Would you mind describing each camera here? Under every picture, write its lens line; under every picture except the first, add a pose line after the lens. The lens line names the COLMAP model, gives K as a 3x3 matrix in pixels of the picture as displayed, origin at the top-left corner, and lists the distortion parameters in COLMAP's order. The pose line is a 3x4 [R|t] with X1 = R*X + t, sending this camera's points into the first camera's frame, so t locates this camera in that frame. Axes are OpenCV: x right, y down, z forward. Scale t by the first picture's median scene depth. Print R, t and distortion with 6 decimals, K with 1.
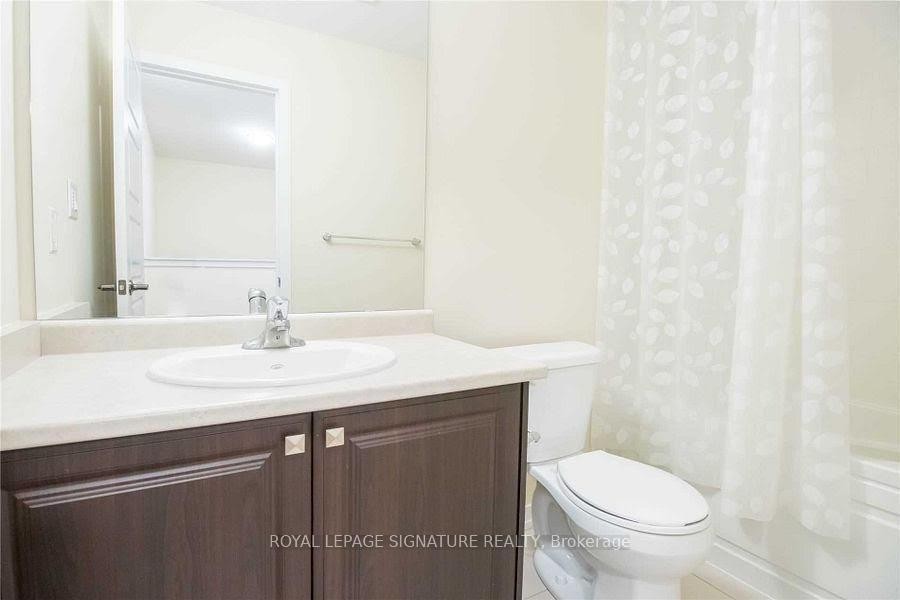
lens RADIAL K [[424.4, 0, 448.1], [0, 424.4, 299.6], [0, 0, 1]] dist [-0.015572, -0.000605]
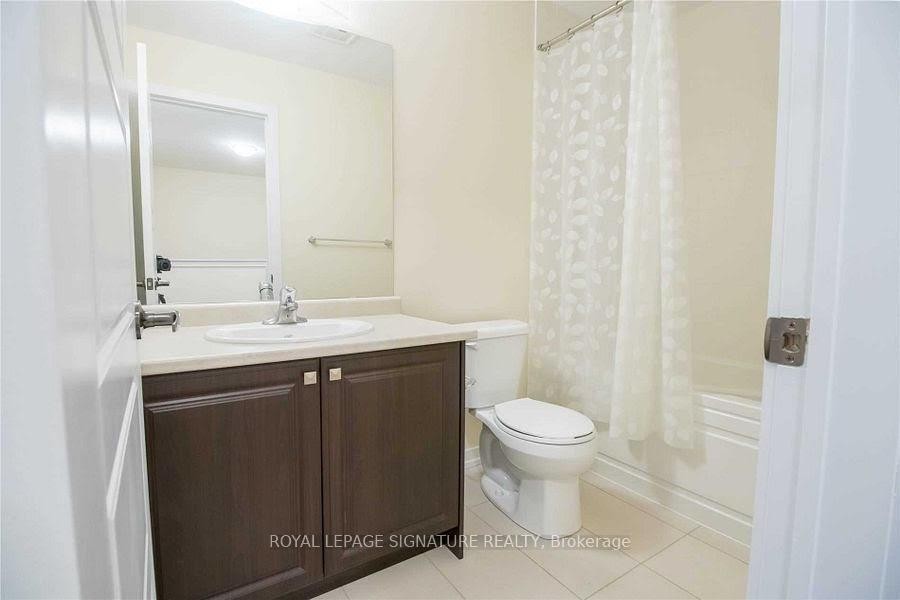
lens RADIAL K [[424.4, 0, 448.1], [0, 424.4, 299.6], [0, 0, 1]] dist [-0.015572, -0.000605]
pose [[0.998227, -0.019016, 0.056407, 0.039472], [0.018559, 0.999791, 0.008612, 0.027667], [-0.056559, -0.007550, 0.998371, -0.353635]]
